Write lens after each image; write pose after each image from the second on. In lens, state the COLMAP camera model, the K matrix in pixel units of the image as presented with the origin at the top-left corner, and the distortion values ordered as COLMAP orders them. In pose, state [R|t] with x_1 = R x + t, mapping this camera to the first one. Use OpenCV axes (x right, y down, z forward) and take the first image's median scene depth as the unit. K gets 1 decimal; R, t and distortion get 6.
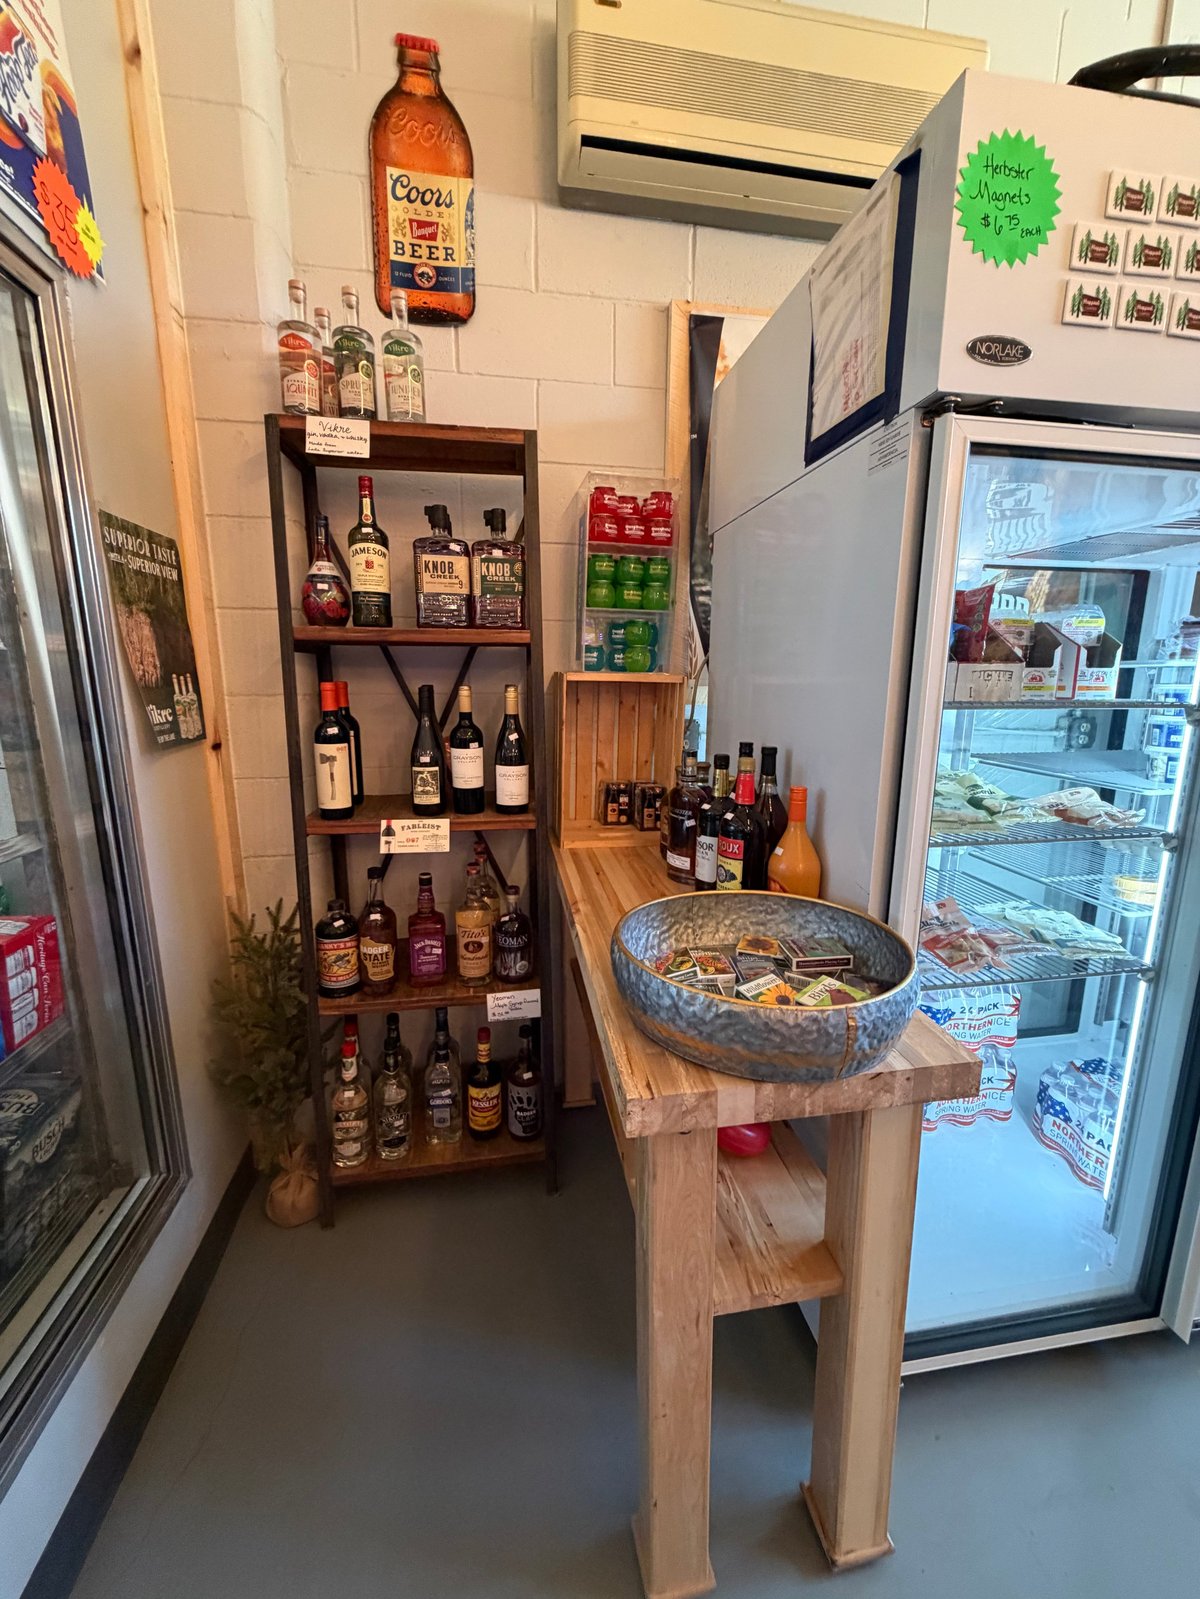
lens RADIAL K [[632.3, 0, 600.4], [0, 632.3, 803.1], [0, 0, 1]] dist [0.000020, 0.000480]
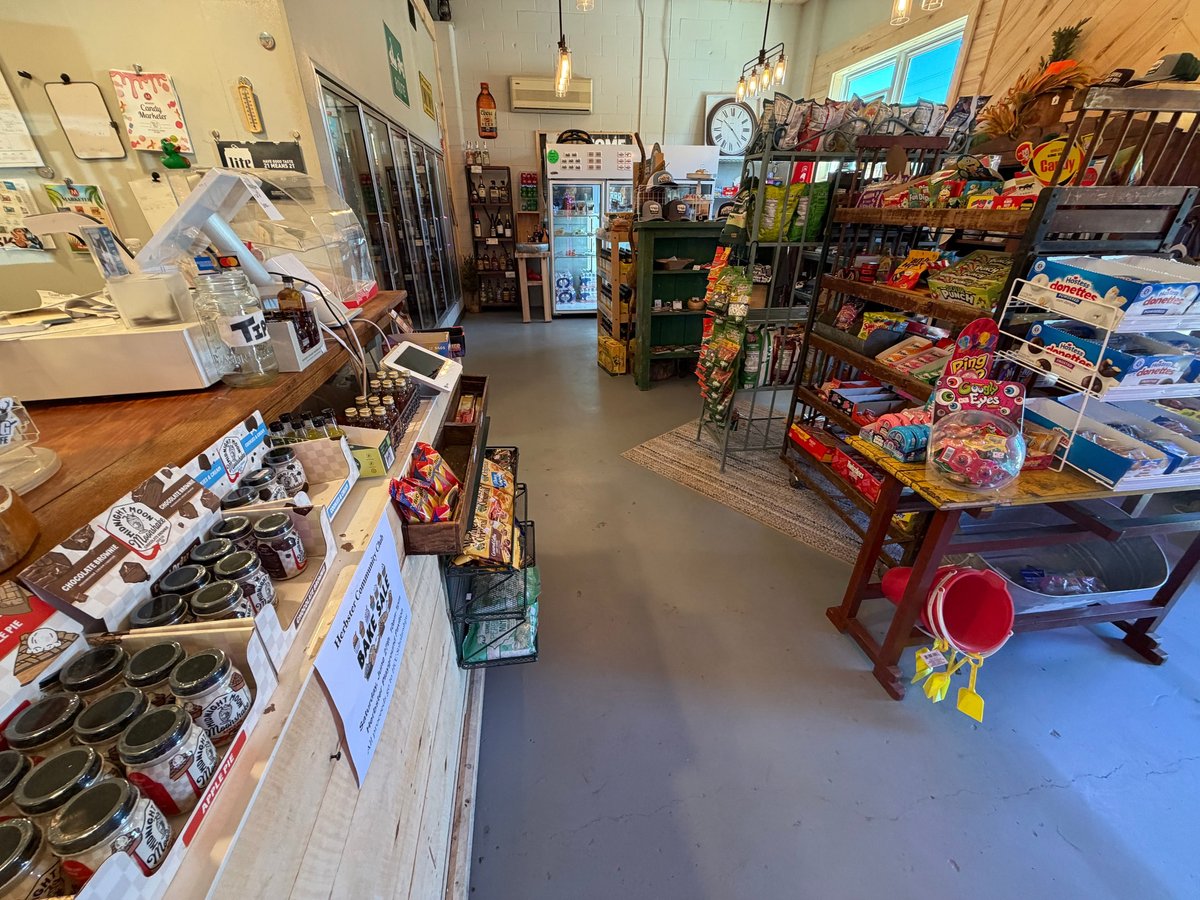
lens RADIAL K [[474.5, 0, 592.2], [0, 474.5, 447.2], [0, 0, 1]] dist [0.000020, 0.000480]
pose [[0.999266, 0.010003, -0.036983, 0.807523], [-0.000074, 0.965817, 0.259223, 0.739979], [0.038312, -0.259030, 0.965109, -3.661692]]
